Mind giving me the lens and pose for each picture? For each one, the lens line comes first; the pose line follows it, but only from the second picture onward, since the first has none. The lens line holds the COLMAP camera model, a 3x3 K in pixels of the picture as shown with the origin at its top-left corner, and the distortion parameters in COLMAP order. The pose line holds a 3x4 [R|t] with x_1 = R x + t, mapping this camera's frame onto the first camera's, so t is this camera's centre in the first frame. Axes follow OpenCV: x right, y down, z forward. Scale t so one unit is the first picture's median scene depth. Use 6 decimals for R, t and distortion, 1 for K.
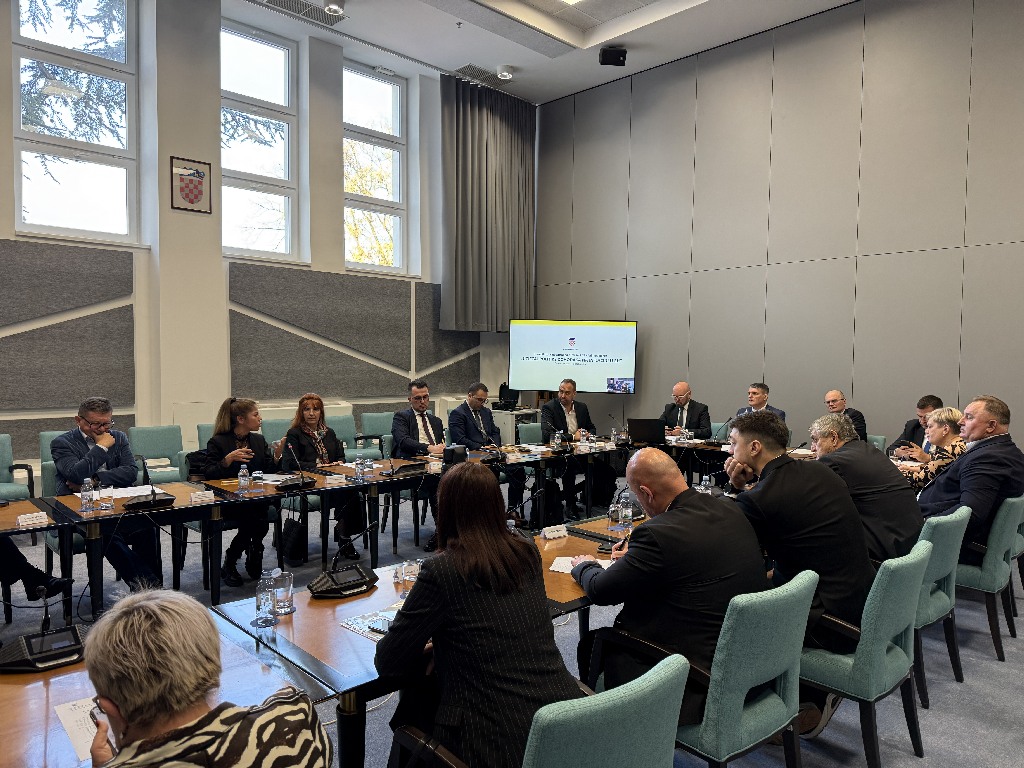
lens RADIAL K [[708.5, 0, 511.2], [0, 708.5, 384.2], [0, 0, 1]] dist [0.002523, 0.000501]
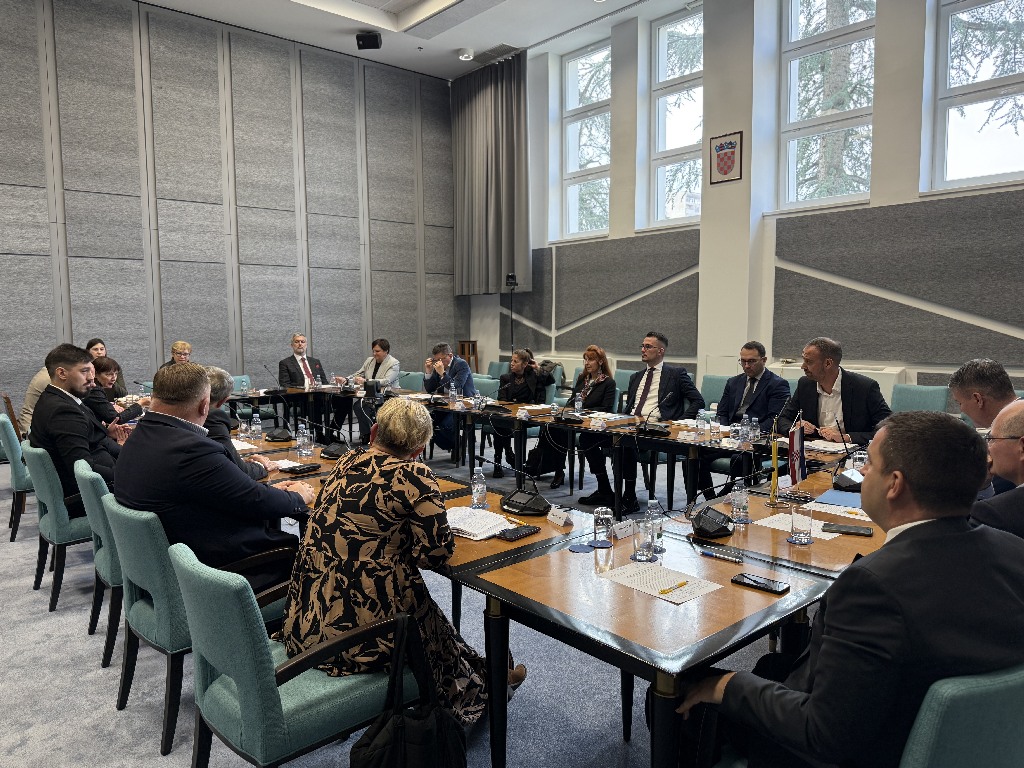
lens RADIAL K [[708.5, 0, 511.0], [0, 708.5, 381.8], [0, 0, 1]] dist [0.002523, 0.000501]
pose [[-0.026093, 0.081574, -0.996326, 0.689918], [-0.017263, 0.996480, 0.082039, -0.019817], [0.999510, 0.019340, -0.024593, 0.711075]]
